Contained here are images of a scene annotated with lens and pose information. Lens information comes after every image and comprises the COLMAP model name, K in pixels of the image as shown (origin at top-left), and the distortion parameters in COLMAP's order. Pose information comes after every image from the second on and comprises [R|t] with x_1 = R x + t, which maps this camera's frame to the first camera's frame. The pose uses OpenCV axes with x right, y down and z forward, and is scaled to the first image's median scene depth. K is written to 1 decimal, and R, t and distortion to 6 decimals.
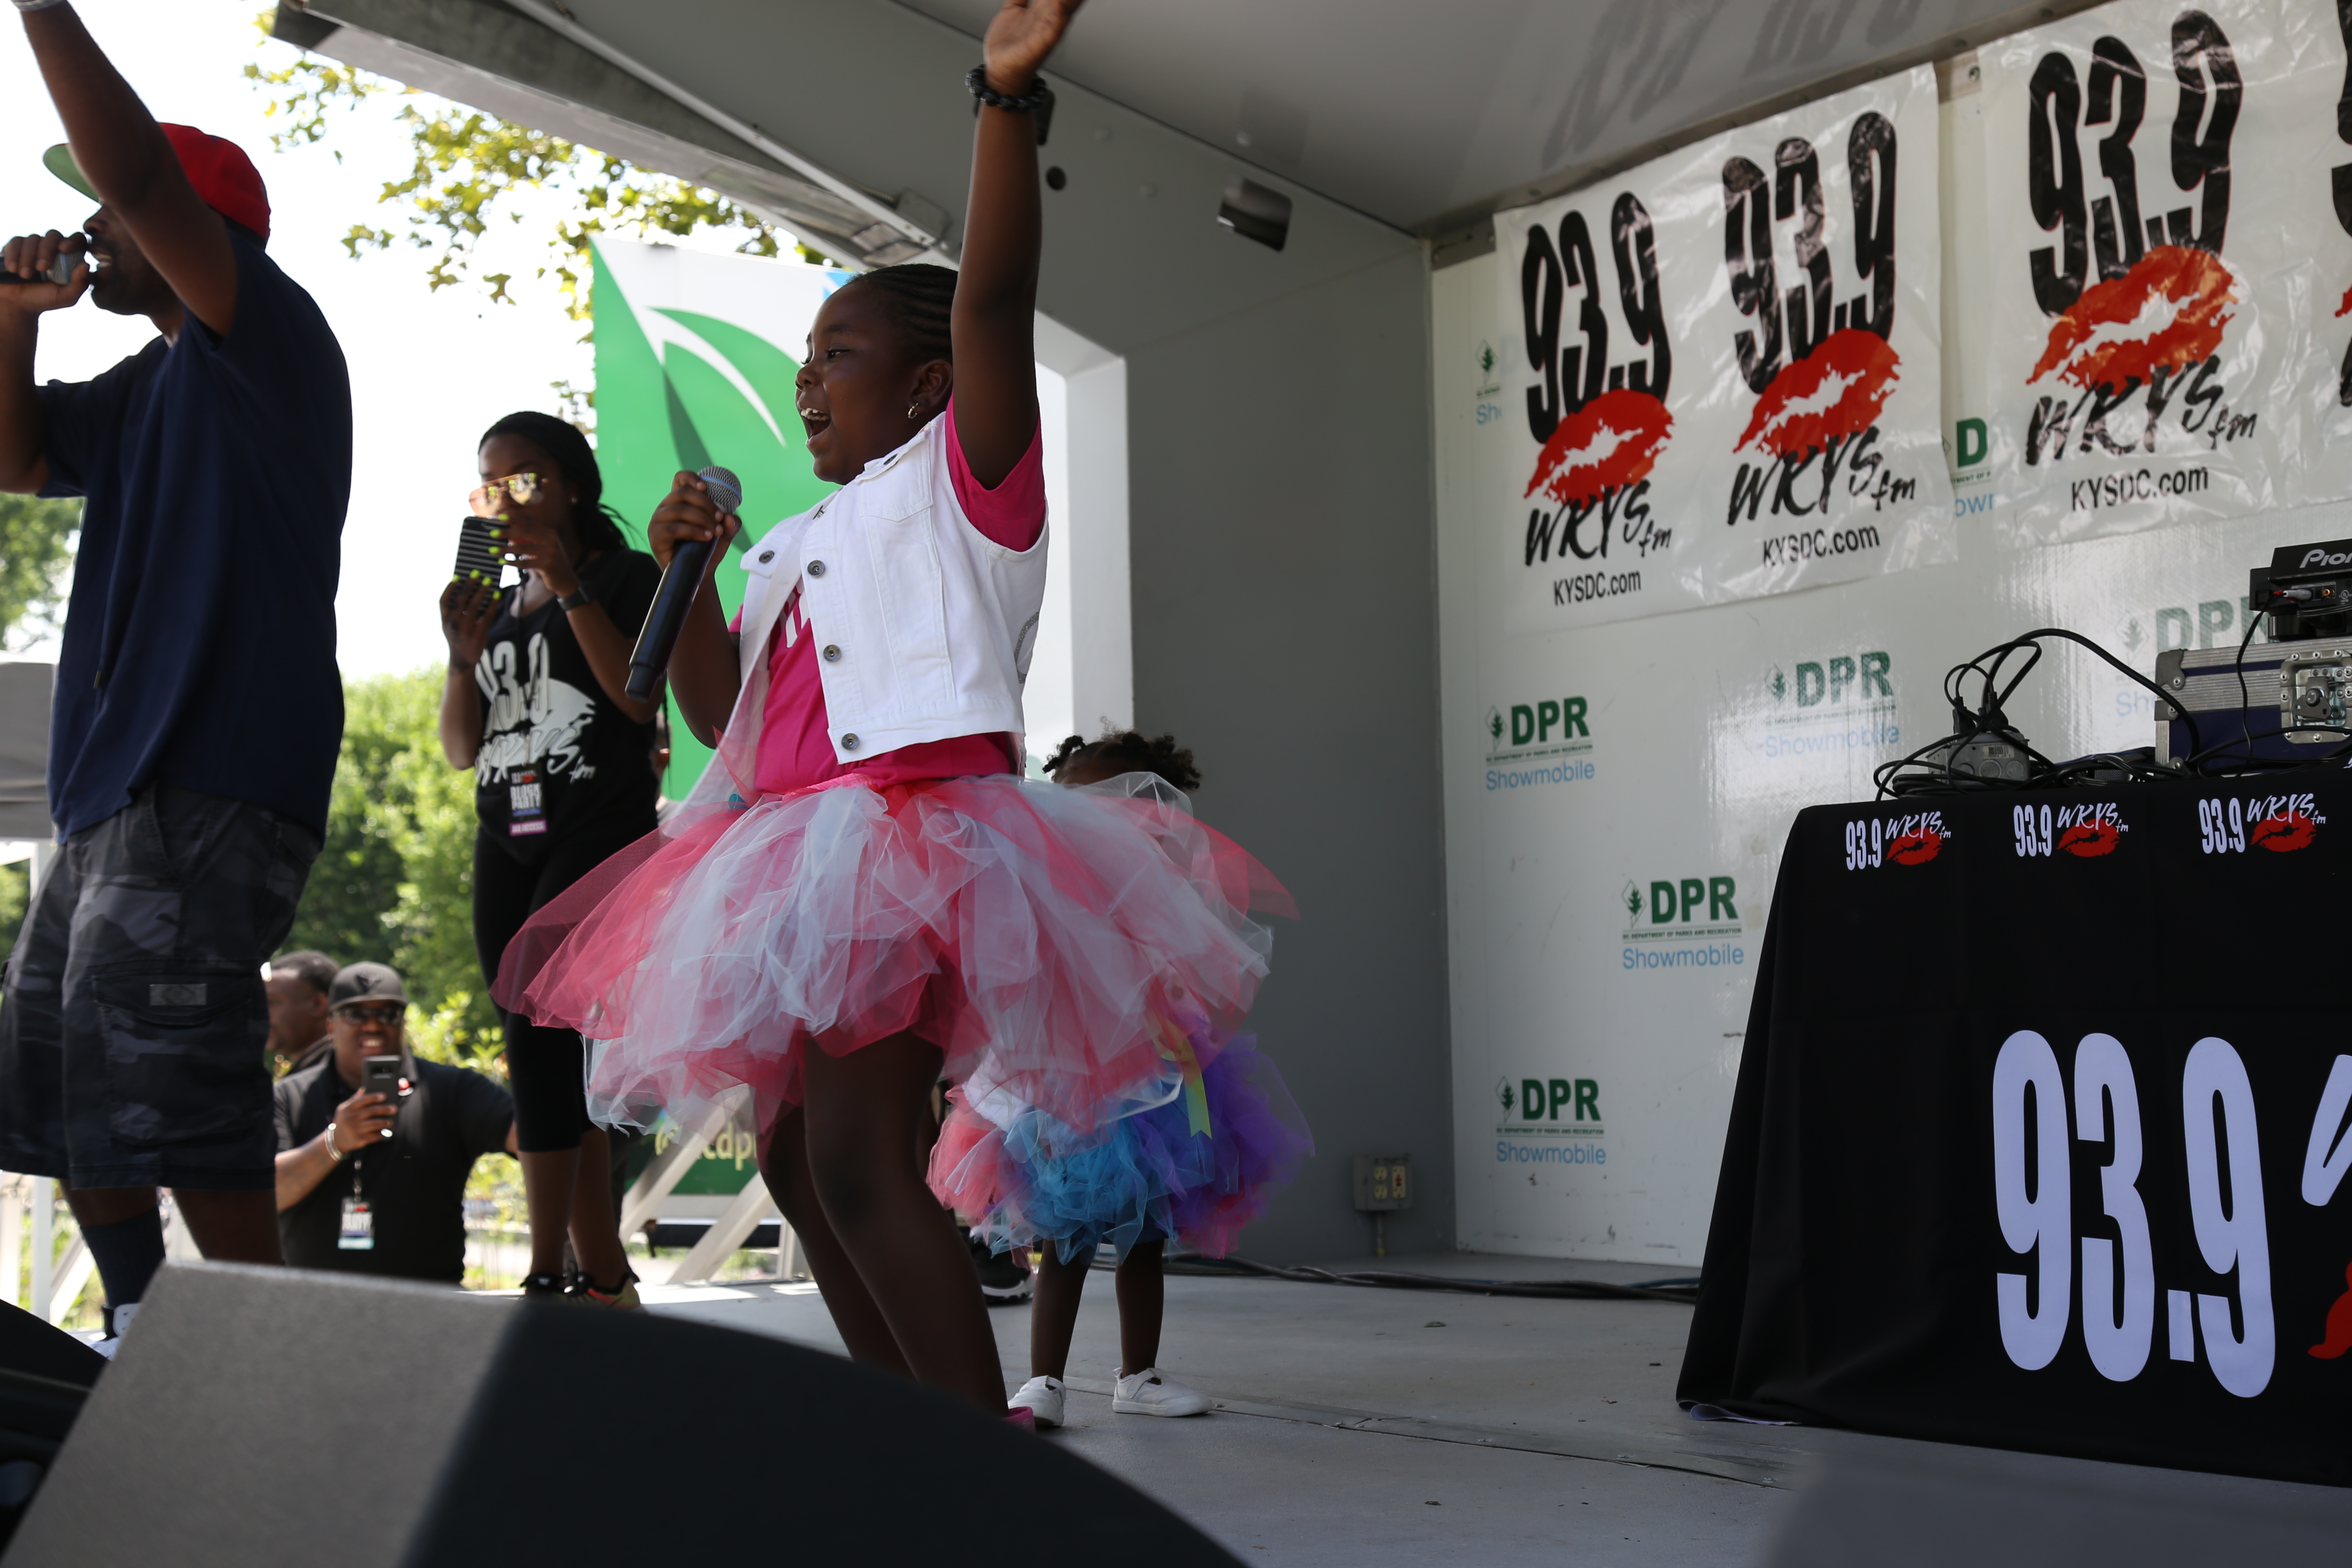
lens RADIAL K [[3828.0, 0, 1213.6], [0, 3828.0, 837.8], [0, 0, 1]] dist [0.225994, 0.000000]
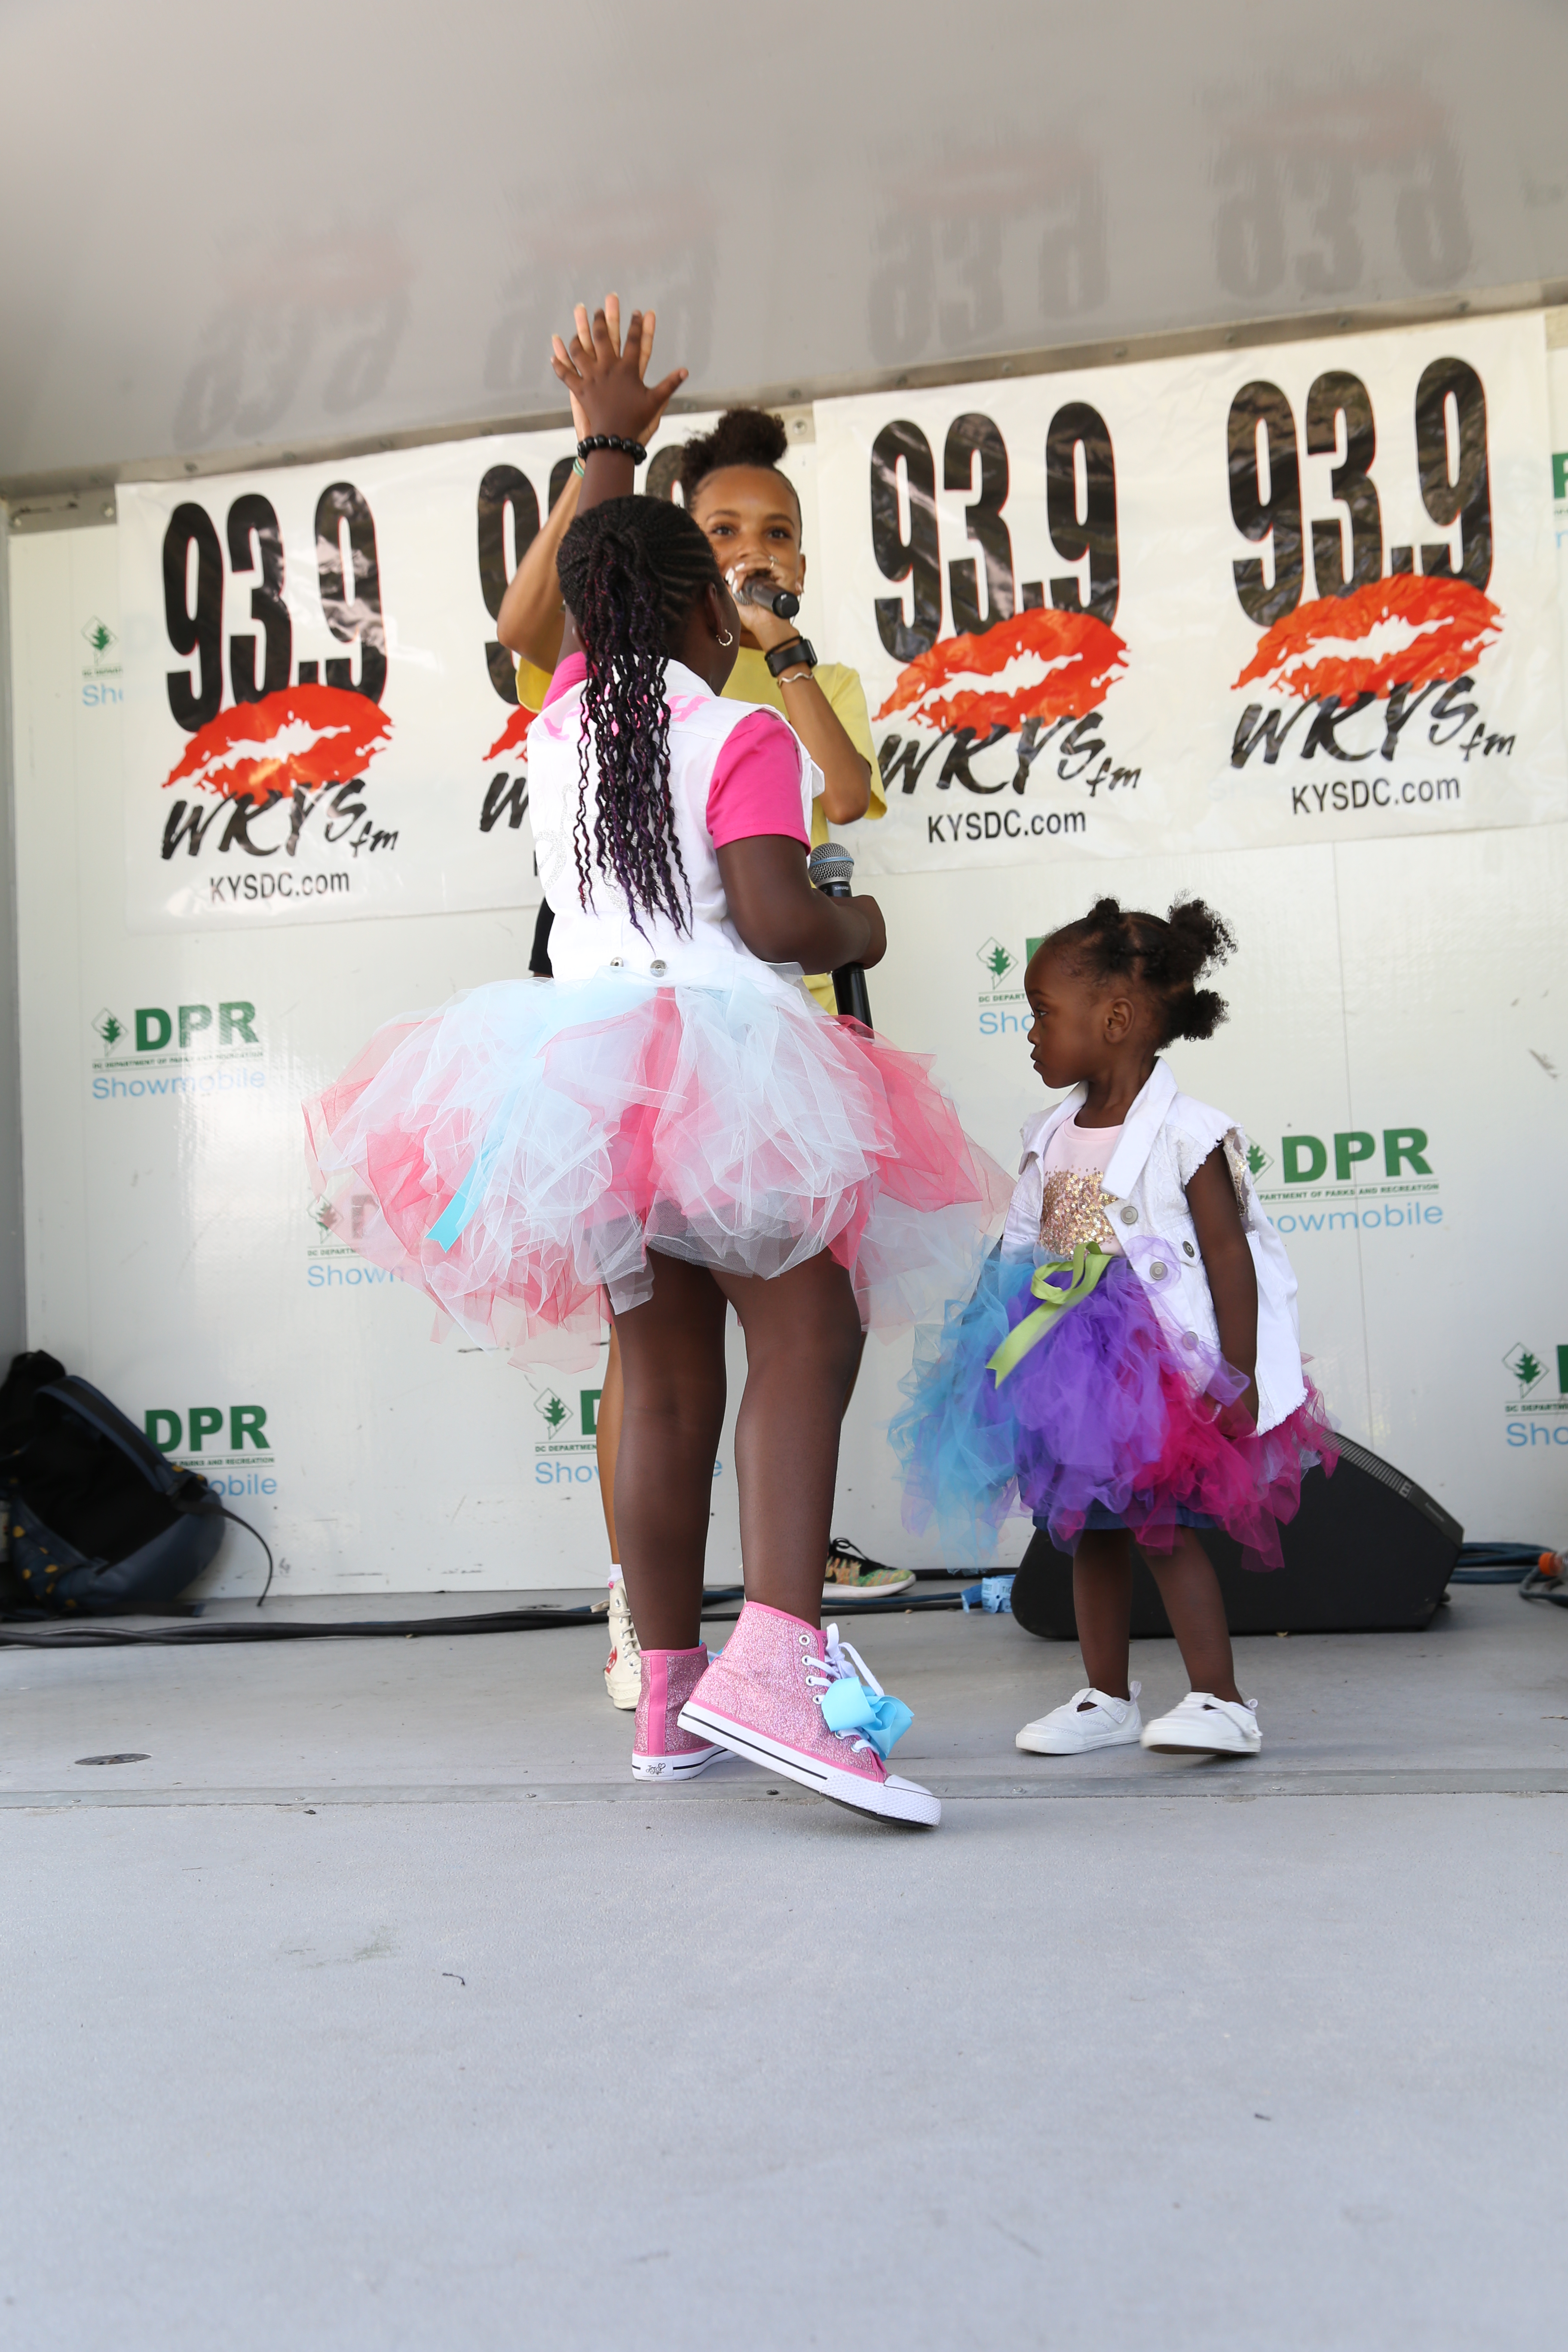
lens RADIAL K [[2553.0, 0, 769.6], [0, 2553.0, 1165.3], [0, 0, 1]] dist [0.030782, 0.000000]
pose [[0.664054, 0.031087, 0.747038, -0.293720], [0.000191, 0.999128, -0.041748, 0.030626], [-0.747684, 0.027865, 0.663470, 0.493866]]
